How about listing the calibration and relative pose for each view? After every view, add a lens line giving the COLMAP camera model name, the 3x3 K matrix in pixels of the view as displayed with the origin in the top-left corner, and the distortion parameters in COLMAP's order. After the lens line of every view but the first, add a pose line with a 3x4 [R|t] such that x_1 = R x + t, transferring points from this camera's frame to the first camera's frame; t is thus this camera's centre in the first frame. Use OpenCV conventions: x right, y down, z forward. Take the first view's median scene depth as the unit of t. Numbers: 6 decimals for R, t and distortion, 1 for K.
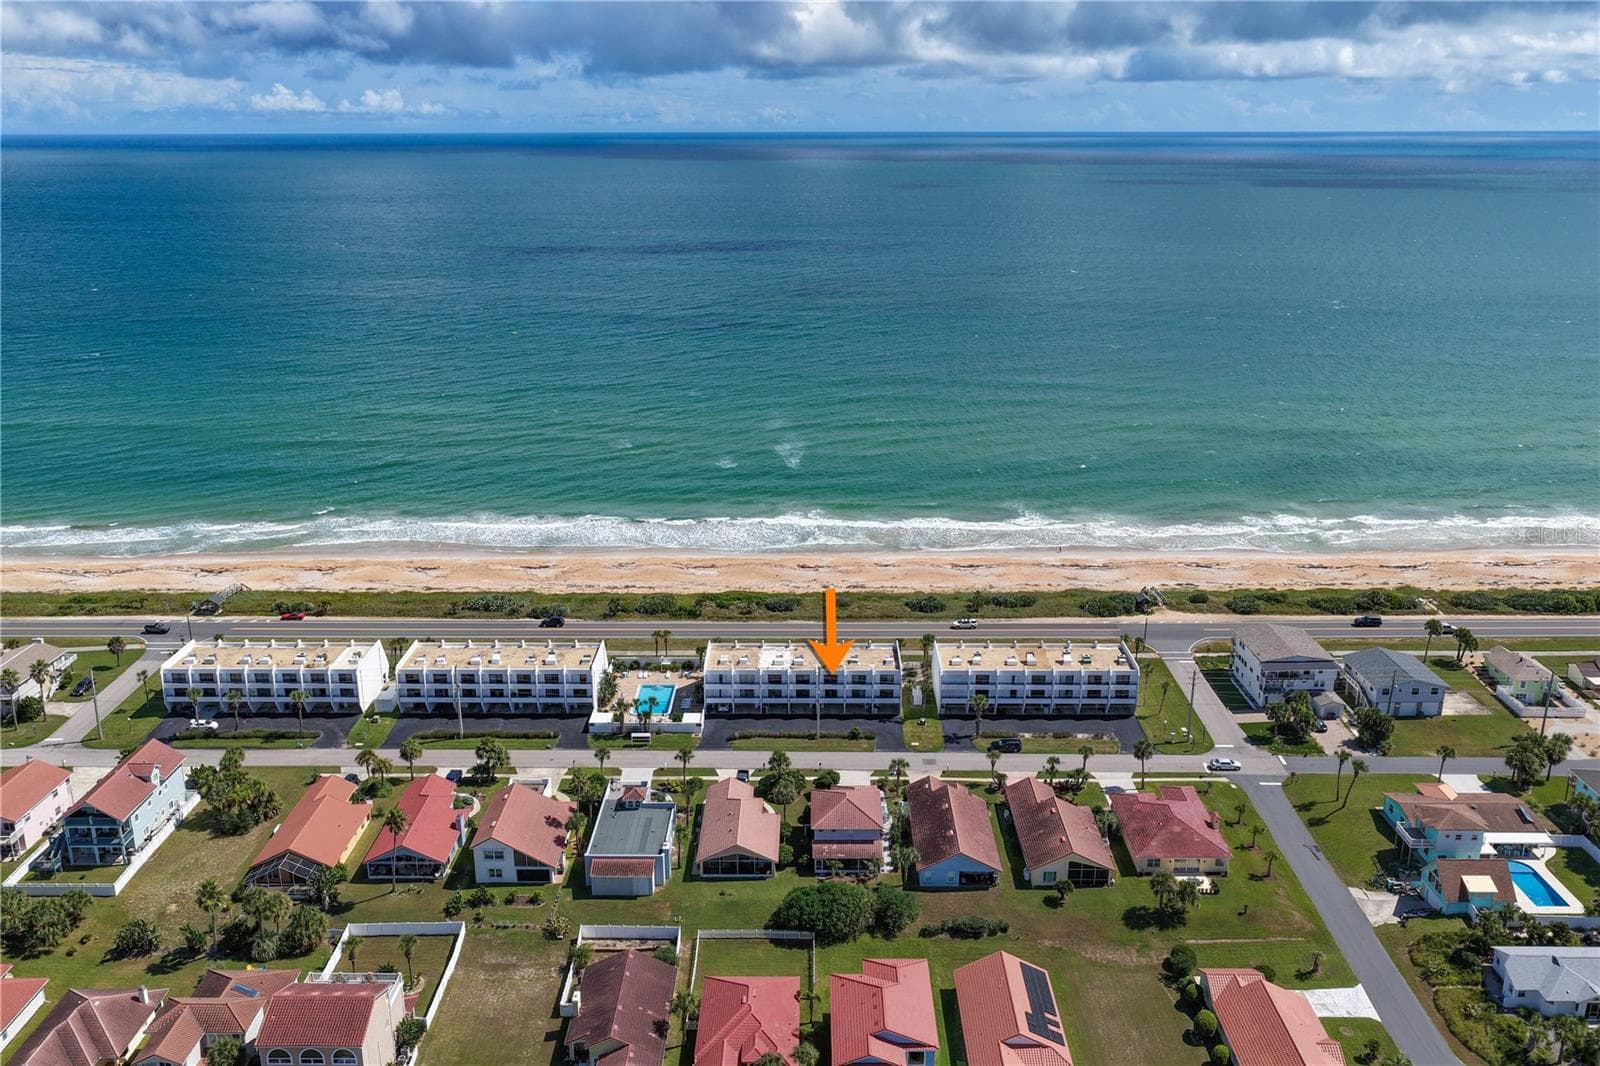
lens RADIAL K [[1323.3, 0, 800.0], [0, 1323.3, 533.0], [0, 0, 1]] dist [-0.000053, 0.007787]
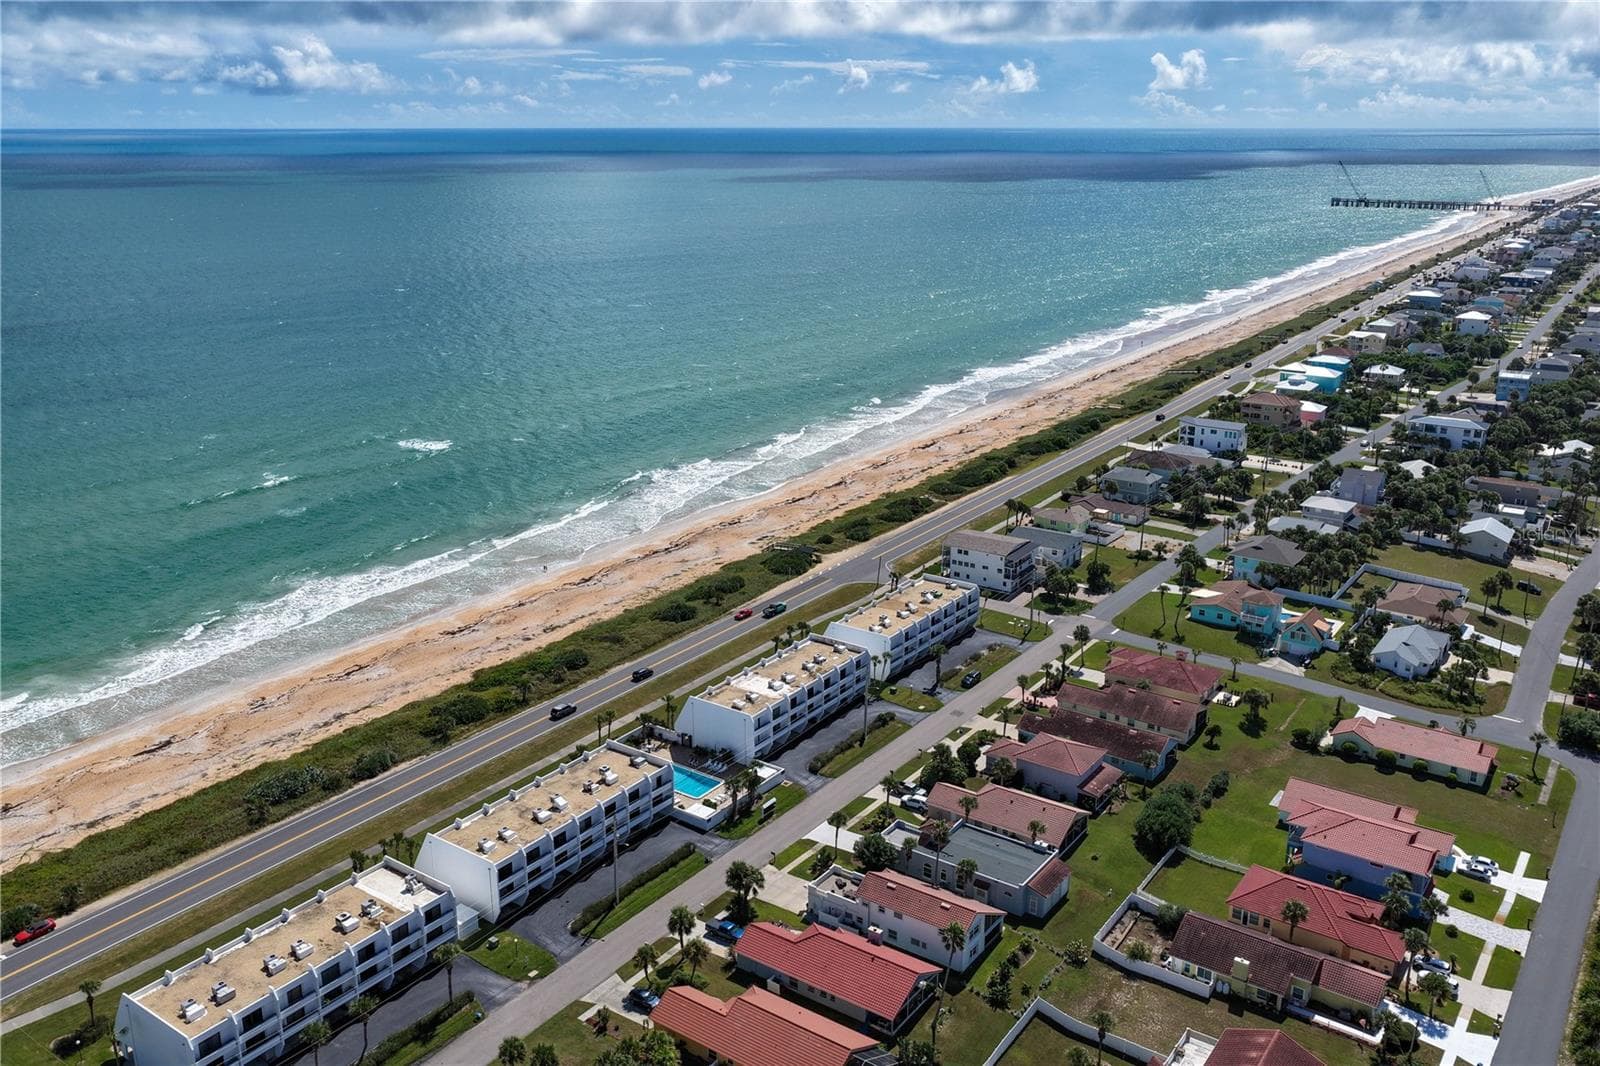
lens RADIAL K [[1323.3, 0, 800.0], [0, 1323.3, 533.0], [0, 0, 1]] dist [-0.000053, 0.007787]
pose [[0.574645, -0.242242, 0.781730, -0.730670], [0.241098, 0.962909, 0.121156, -0.120790], [-0.782083, 0.118852, 0.611735, 0.400514]]
